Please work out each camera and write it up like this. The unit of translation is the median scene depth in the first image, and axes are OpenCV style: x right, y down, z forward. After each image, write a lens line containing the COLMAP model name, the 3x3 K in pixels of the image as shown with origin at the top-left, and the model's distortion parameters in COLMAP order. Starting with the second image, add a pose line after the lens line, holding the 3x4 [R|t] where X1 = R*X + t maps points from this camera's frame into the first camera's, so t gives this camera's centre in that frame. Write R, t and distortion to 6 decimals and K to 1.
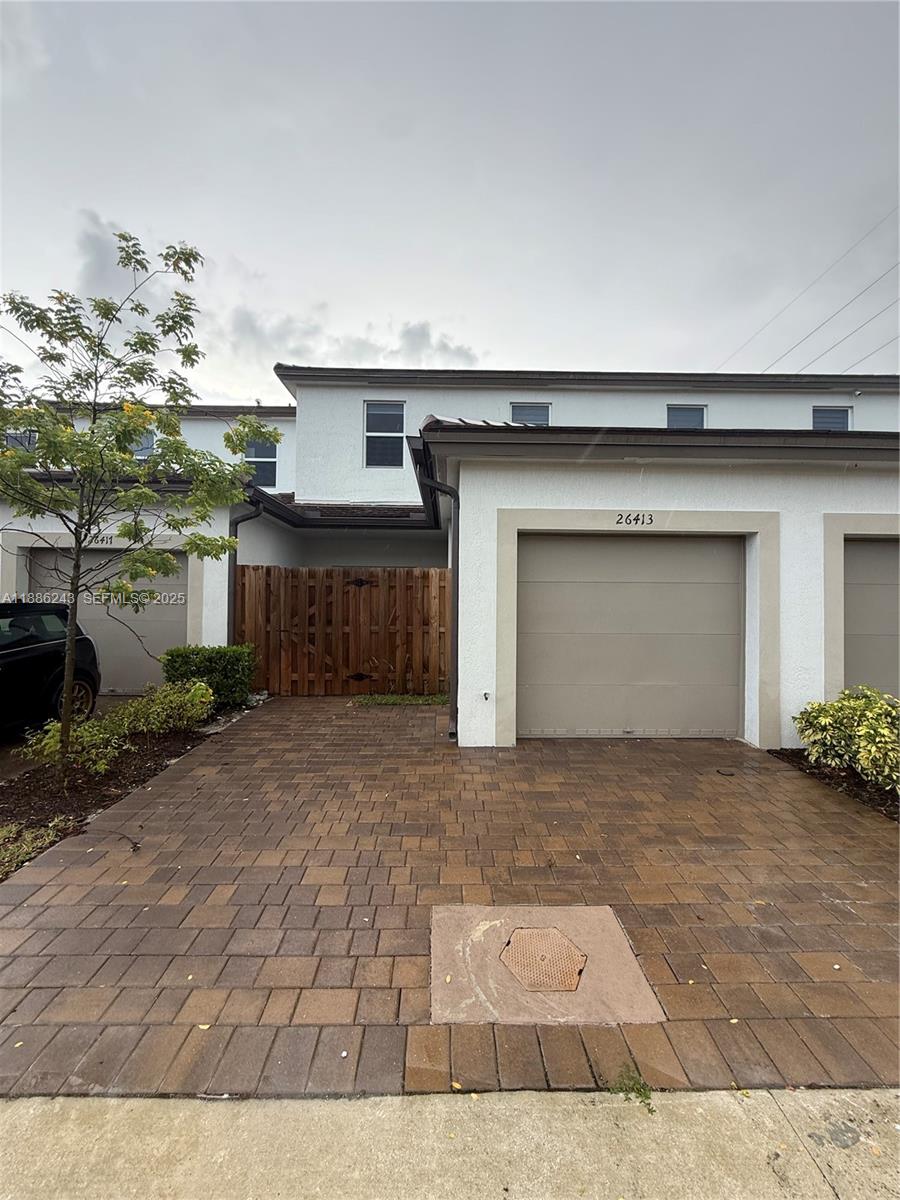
lens RADIAL K [[480.6, 0, 450.9], [0, 480.6, 594.5], [0, 0, 1]] dist [0.001757, 0.000019]
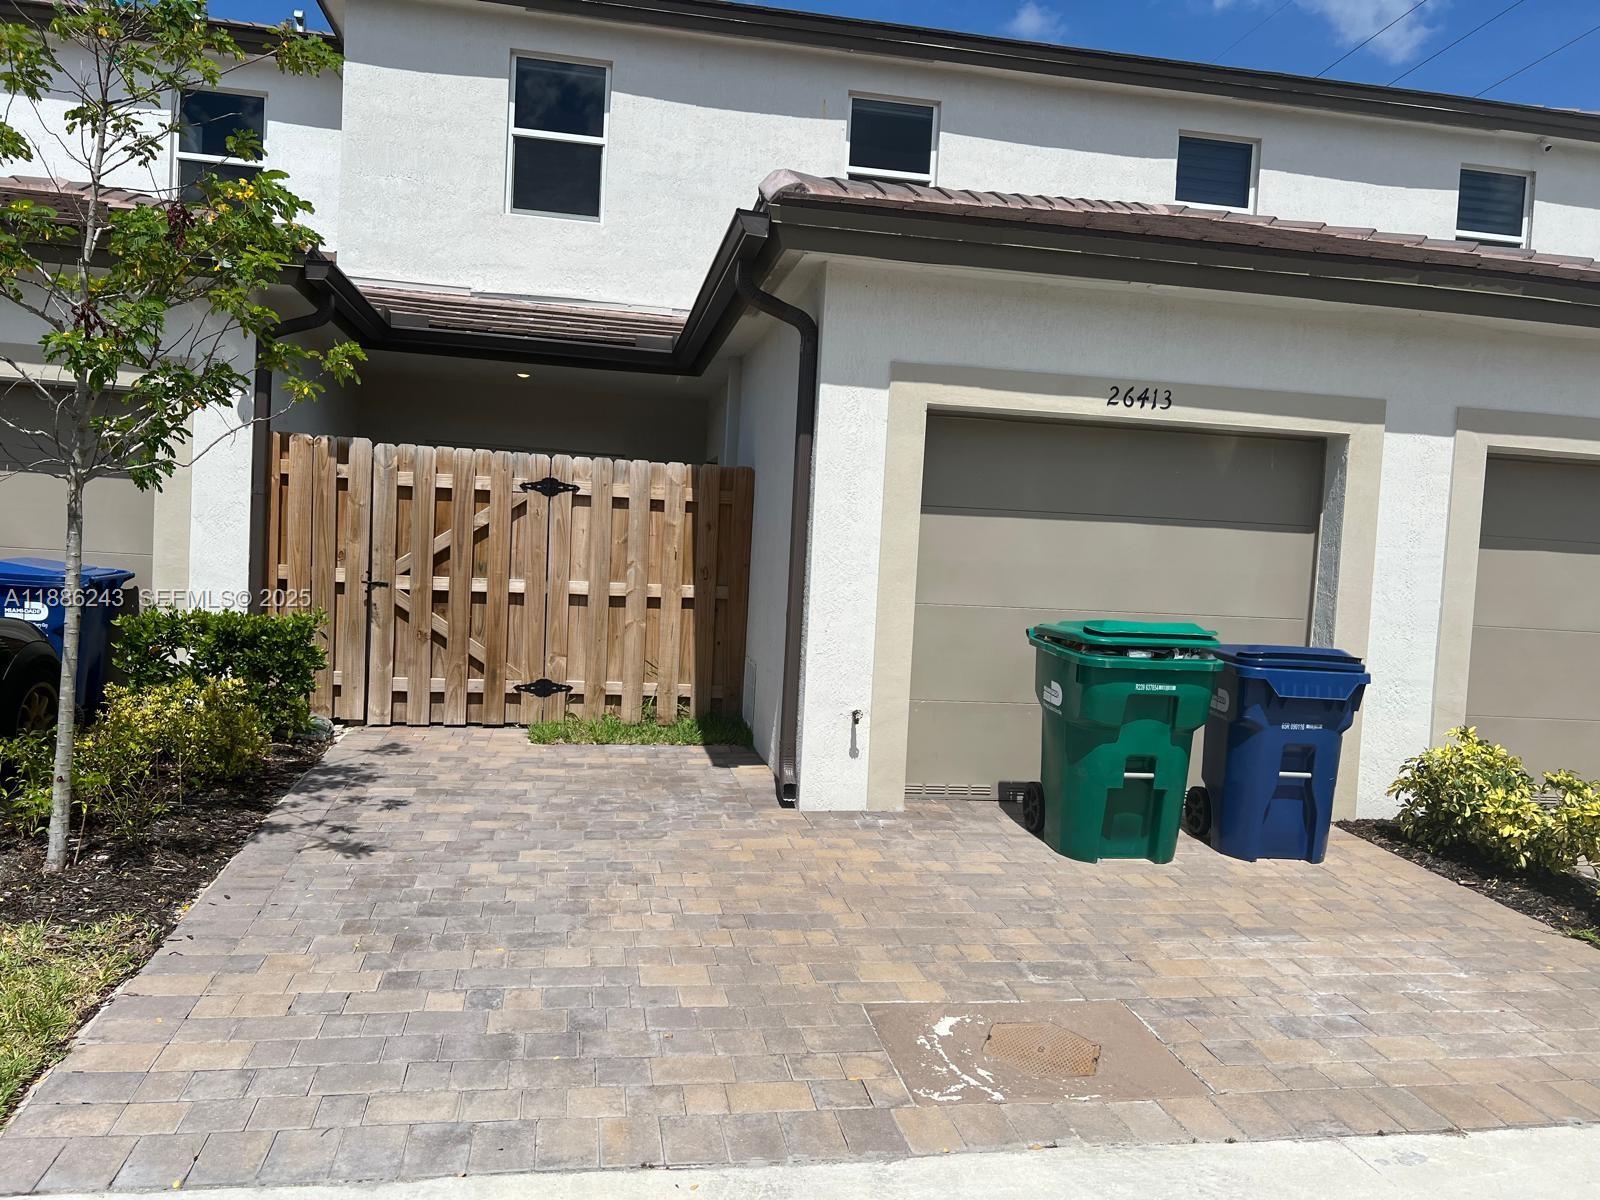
lens RADIAL K [[1198.9, 0, 800.0], [0, 1198.9, 600.0], [0, 0, 1]] dist [0.085588, -0.117648]
pose [[0.985204, 0.035688, 0.167630, -0.278492], [-0.046615, 0.997005, 0.061708, 0.003819], [-0.164925, -0.068609, 0.983917, -0.375128]]
